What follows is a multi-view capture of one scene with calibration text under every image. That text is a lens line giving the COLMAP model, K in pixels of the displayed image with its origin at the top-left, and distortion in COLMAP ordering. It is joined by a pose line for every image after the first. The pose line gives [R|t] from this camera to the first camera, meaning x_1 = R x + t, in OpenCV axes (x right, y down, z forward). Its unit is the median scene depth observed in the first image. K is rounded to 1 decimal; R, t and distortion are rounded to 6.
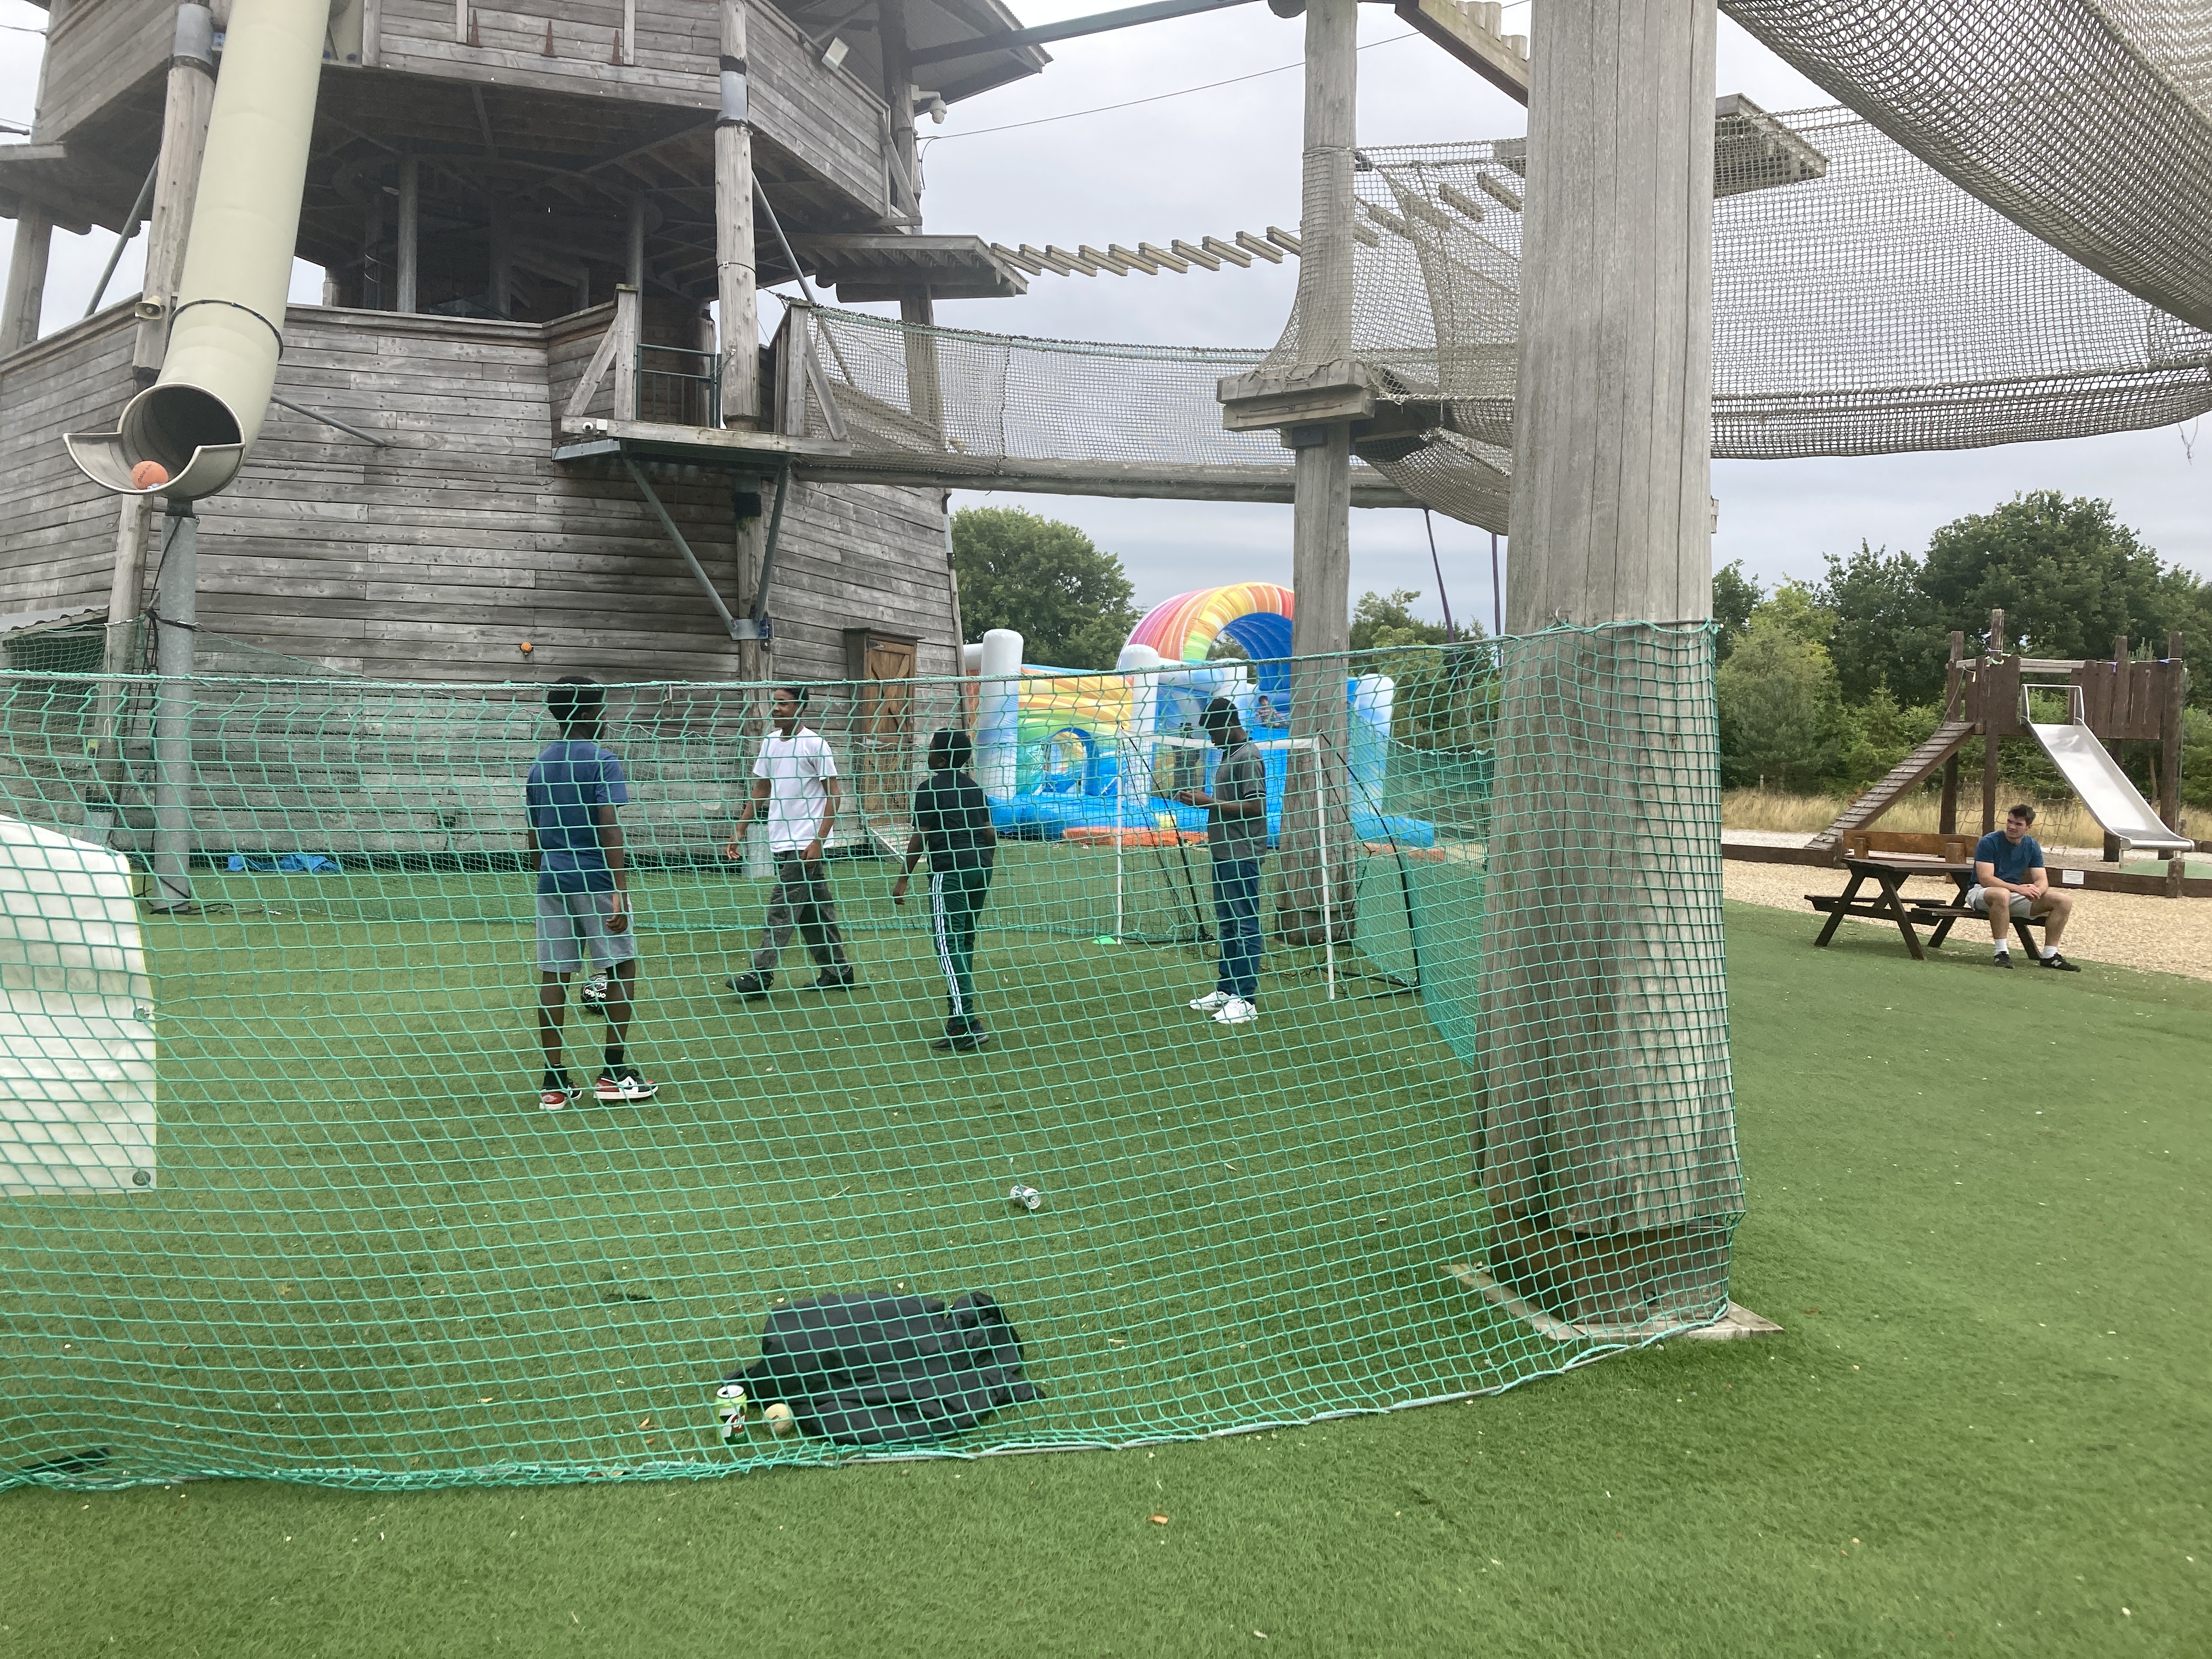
lens RADIAL K [[1799.4, 0, 1106.0], [0, 1799.4, 829.5], [0, 0, 1]] dist [-0.005969, -0.002873]
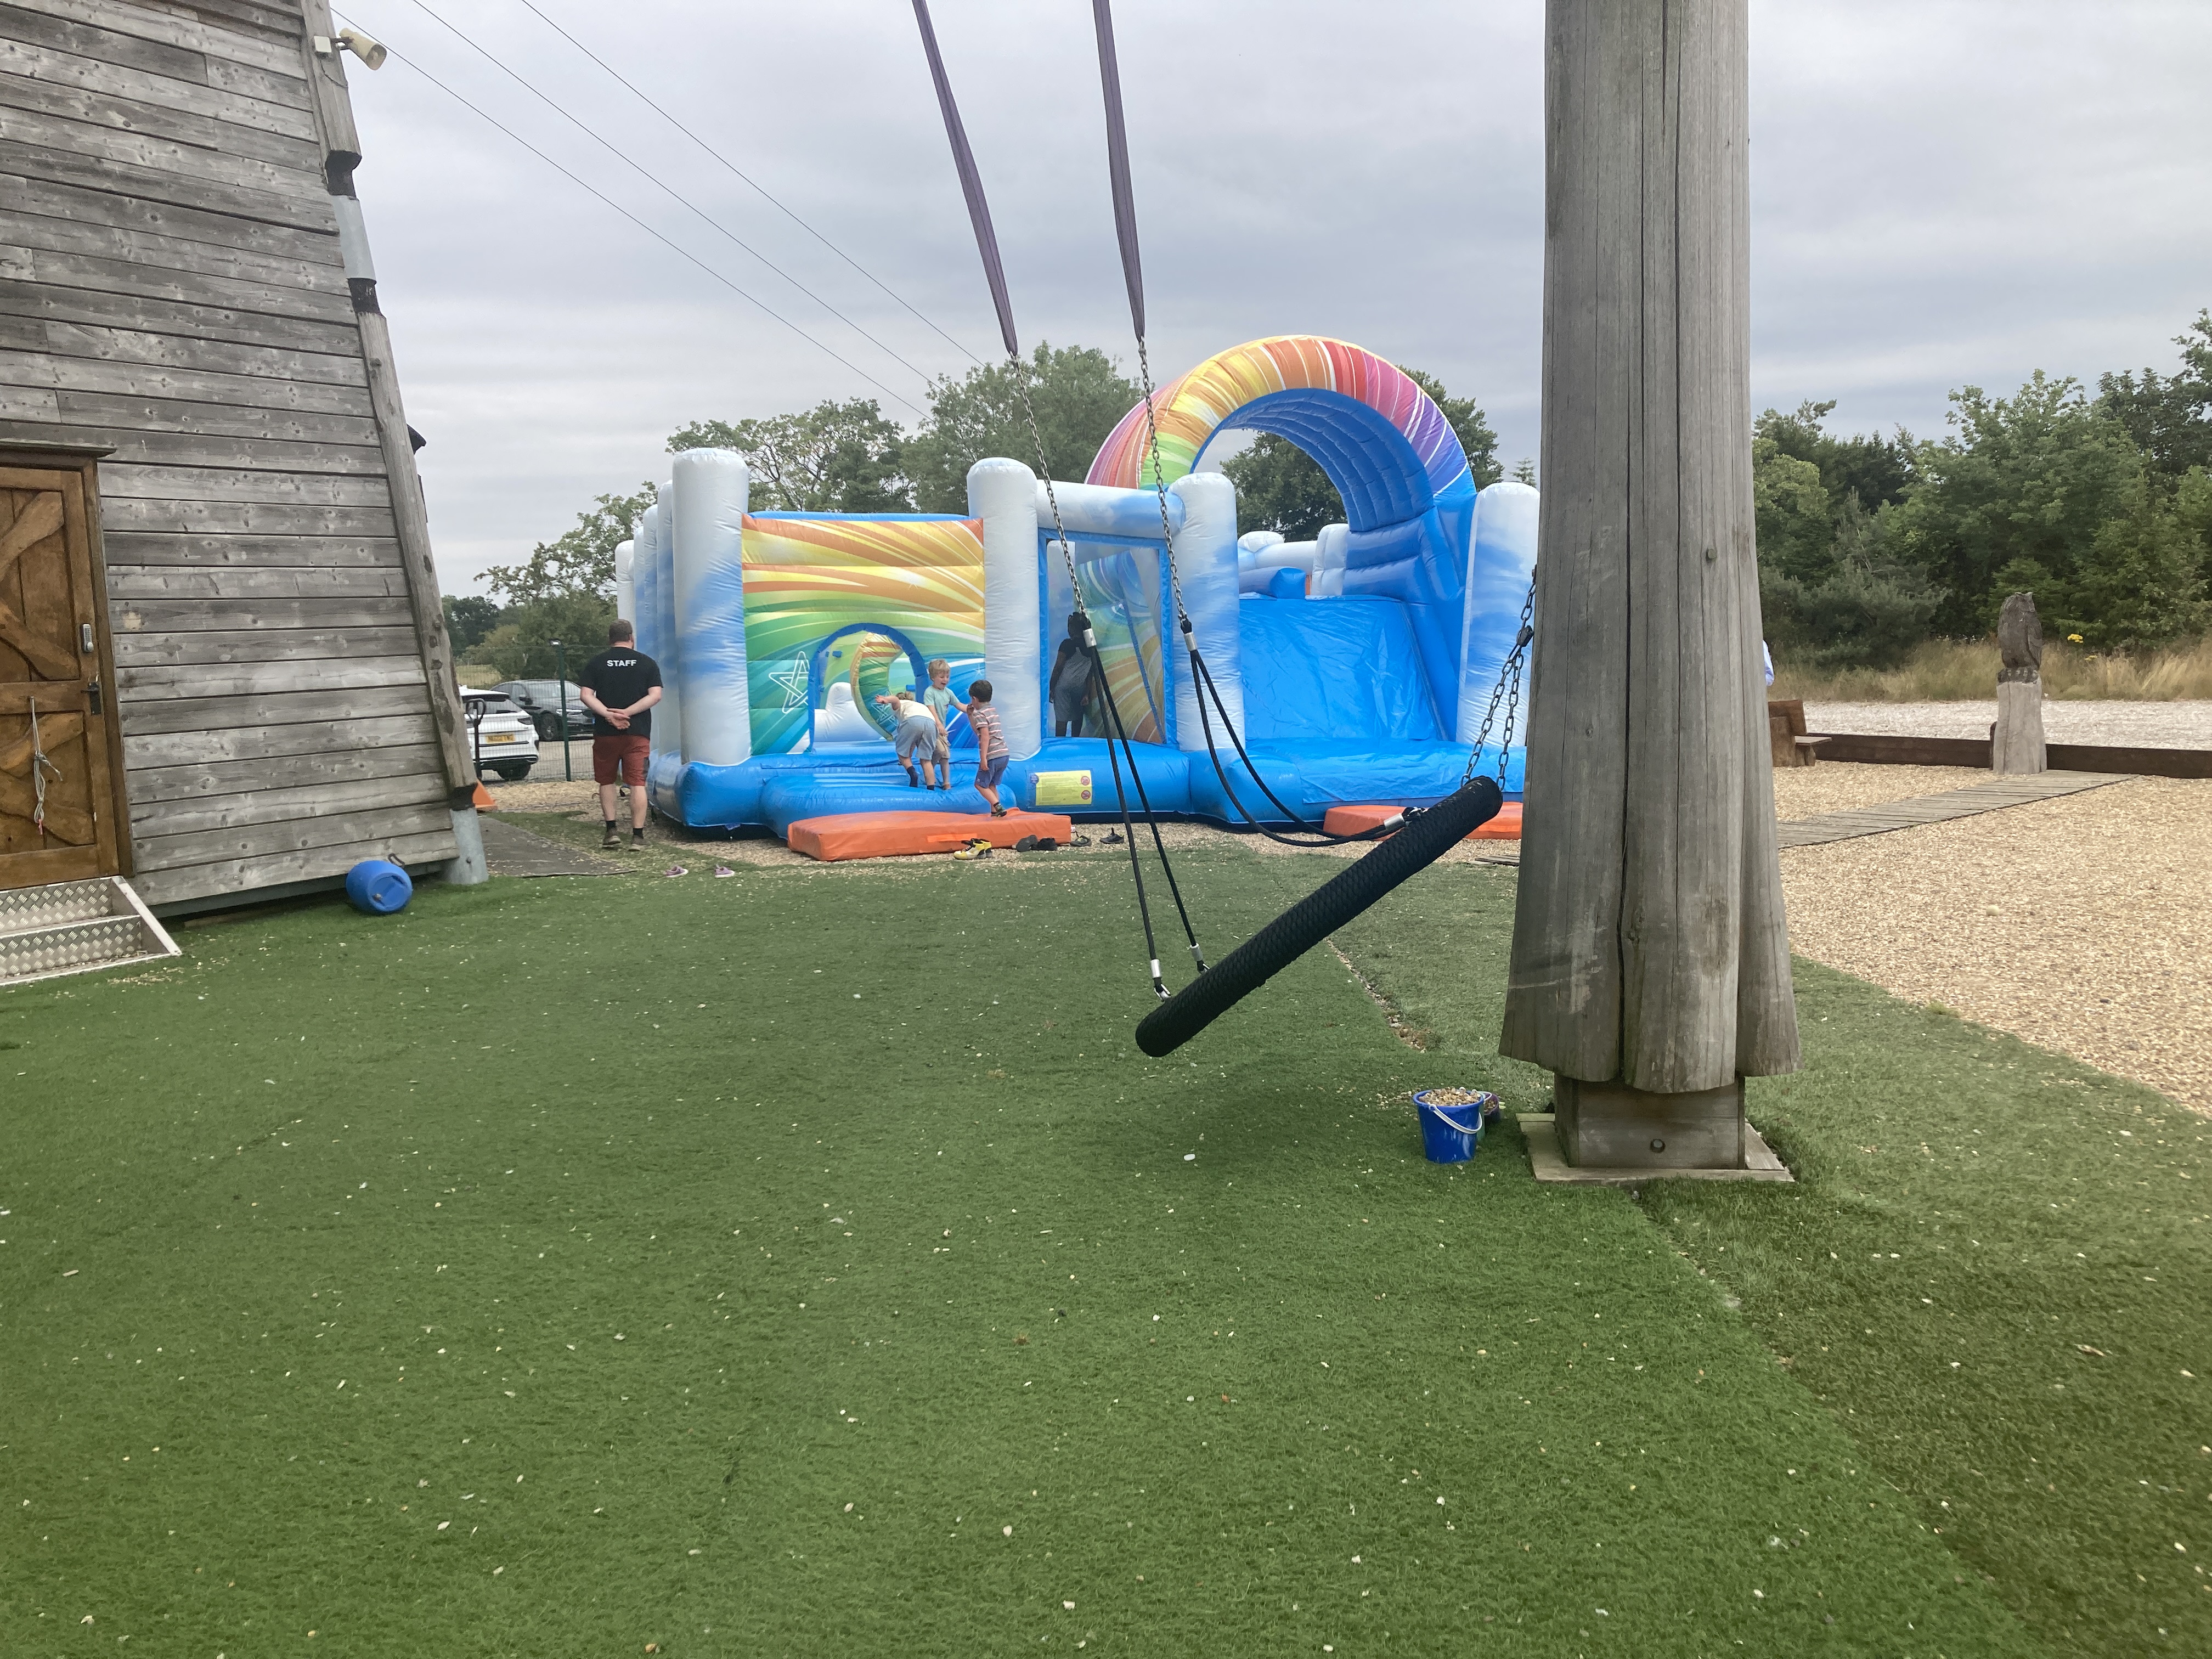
lens RADIAL K [[1799.4, 0, 1106.0], [0, 1799.4, 829.5], [0, 0, 1]] dist [-0.005969, -0.002873]
pose [[0.964847, -0.036206, -0.260308, 0.169871], [0.051358, 0.997344, 0.051642, -0.017015], [0.257747, -0.063195, 0.964144, 0.442986]]
